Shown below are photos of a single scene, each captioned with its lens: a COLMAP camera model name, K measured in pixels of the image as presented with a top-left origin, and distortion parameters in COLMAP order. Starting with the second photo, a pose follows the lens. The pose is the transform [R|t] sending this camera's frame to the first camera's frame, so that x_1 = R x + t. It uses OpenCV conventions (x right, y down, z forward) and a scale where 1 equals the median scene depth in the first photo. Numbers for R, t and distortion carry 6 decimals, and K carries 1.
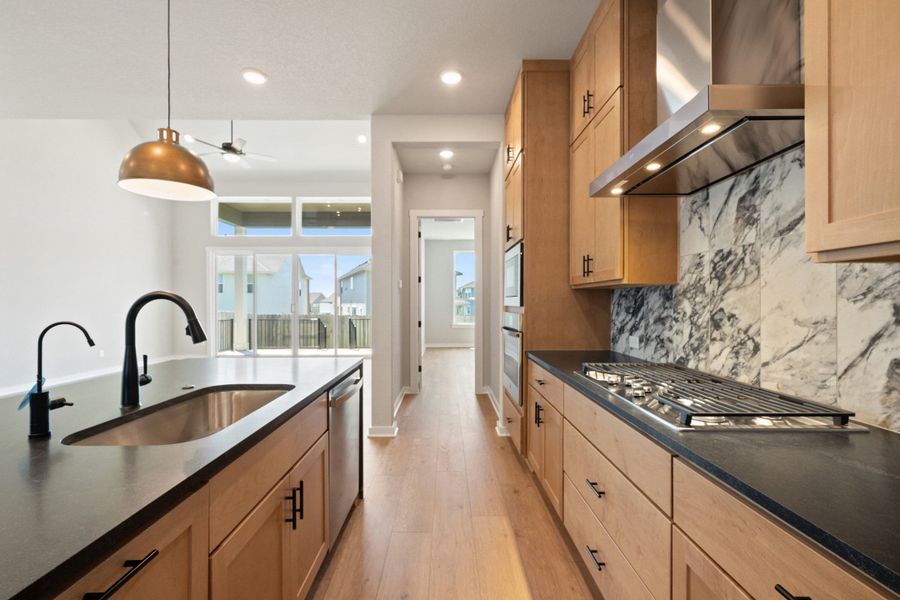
lens RADIAL K [[392.3, 0, 453.2], [0, 392.3, 301.4], [0, 0, 1]] dist [-0.000418, -0.000093]
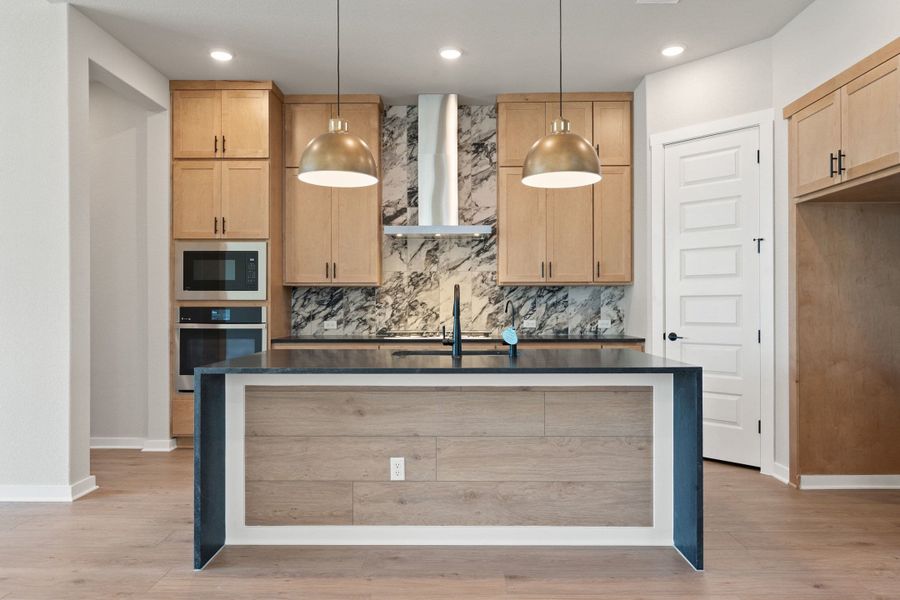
lens RADIAL K [[583.7, 0, 449.5], [0, 583.7, 302.0], [0, 0, 1]] dist [-0.005594, 0.005968]
pose [[0.038058, 0.004391, 0.999266, -2.295899], [-0.001016, 0.999990, -0.004355, 0.039950], [-0.999275, -0.000850, 0.038063, 0.671731]]
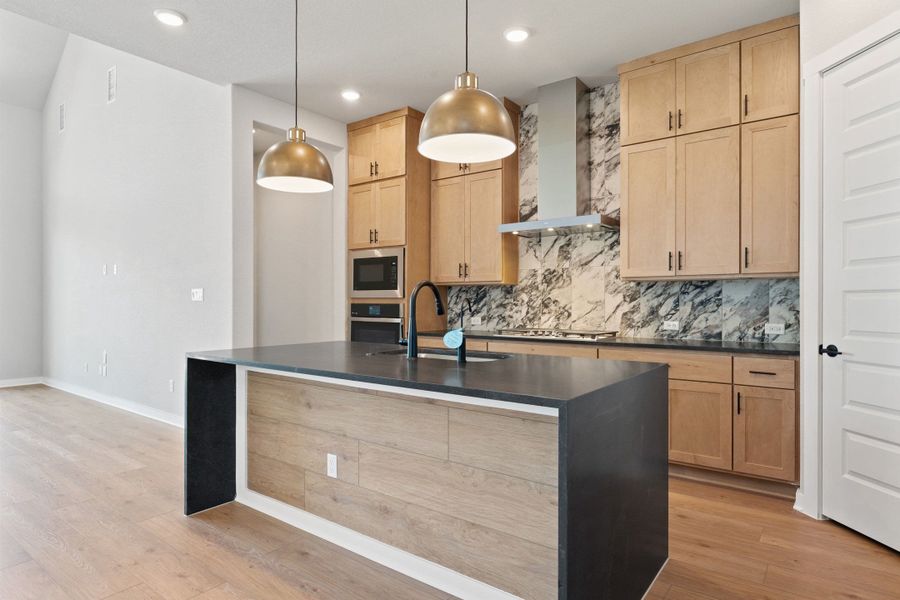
lens RADIAL K [[502.5, 0, 451.8], [0, 502.5, 301.3], [0, 0, 1]] dist [-0.000312, 0.000544]
pose [[0.615559, 0.001822, 0.788089, -1.615422], [-0.004020, 0.999992, 0.000828, 0.035385], [-0.788081, -0.003678, 0.615561, -0.203392]]
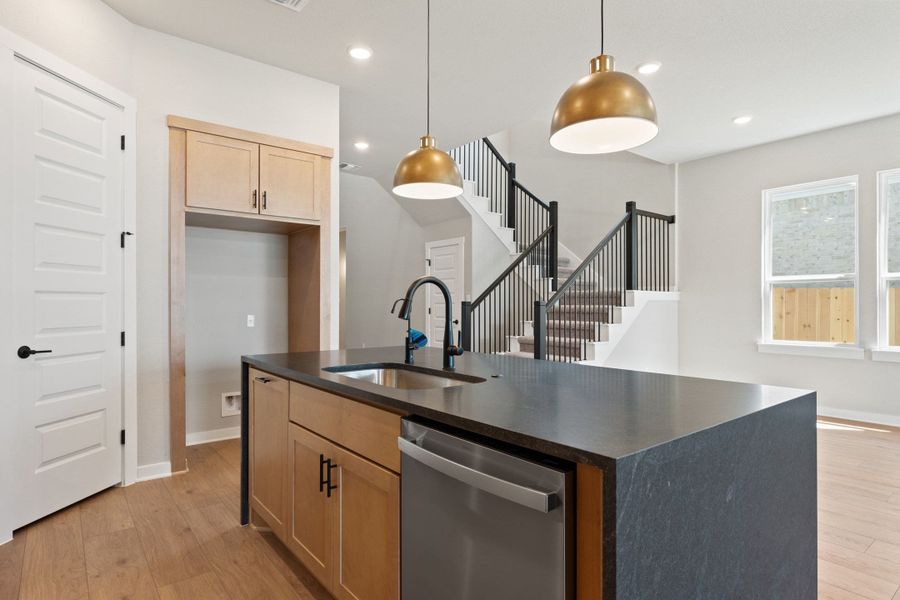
lens RADIAL K [[502.5, 0, 450.9], [0, 502.5, 303.6], [0, 0, 1]] dist [-0.000312, 0.000544]
pose [[-0.789283, -0.003127, -0.614021, 0.118467], [0.000641, 0.999982, -0.005917, 0.048374], [0.614029, -0.005064, -0.789267, 1.655438]]
